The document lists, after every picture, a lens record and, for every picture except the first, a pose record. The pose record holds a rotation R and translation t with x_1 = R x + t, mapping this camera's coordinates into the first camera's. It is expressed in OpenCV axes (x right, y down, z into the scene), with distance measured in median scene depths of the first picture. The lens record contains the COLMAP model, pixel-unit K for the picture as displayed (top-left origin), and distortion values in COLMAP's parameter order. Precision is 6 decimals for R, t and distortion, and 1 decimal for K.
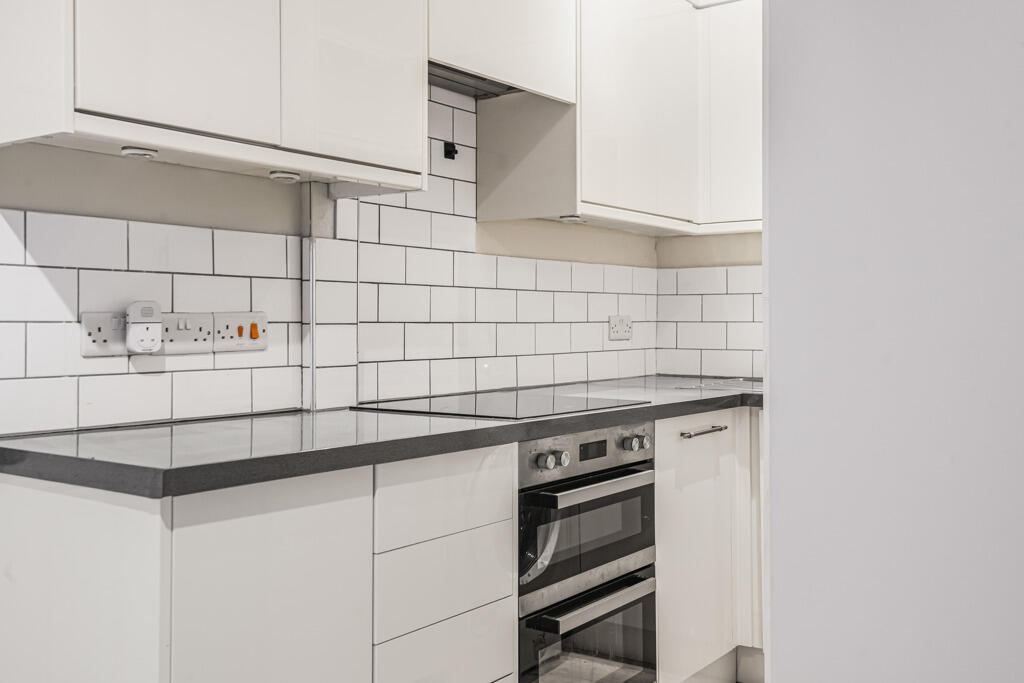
lens RADIAL K [[977.6, 0, 512.0], [0, 977.6, 341.5], [0, 0, 1]] dist [0.003929, 0.000669]
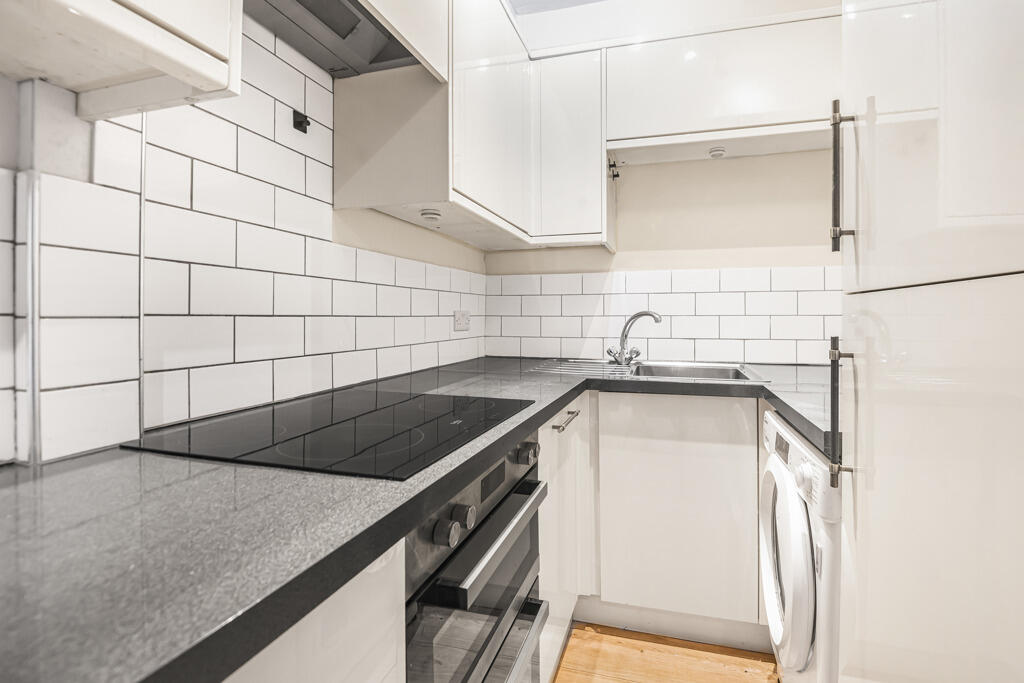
lens RADIAL K [[472.0, 0, 539.0], [0, 472.0, 324.1], [0, 0, 1]] dist [-0.002084, -0.011686]
pose [[0.932249, -0.001356, 0.361814, -0.016611], [0.002285, 0.999995, -0.002140, -0.010443], [-0.361810, 0.002822, 0.932248, 0.526836]]
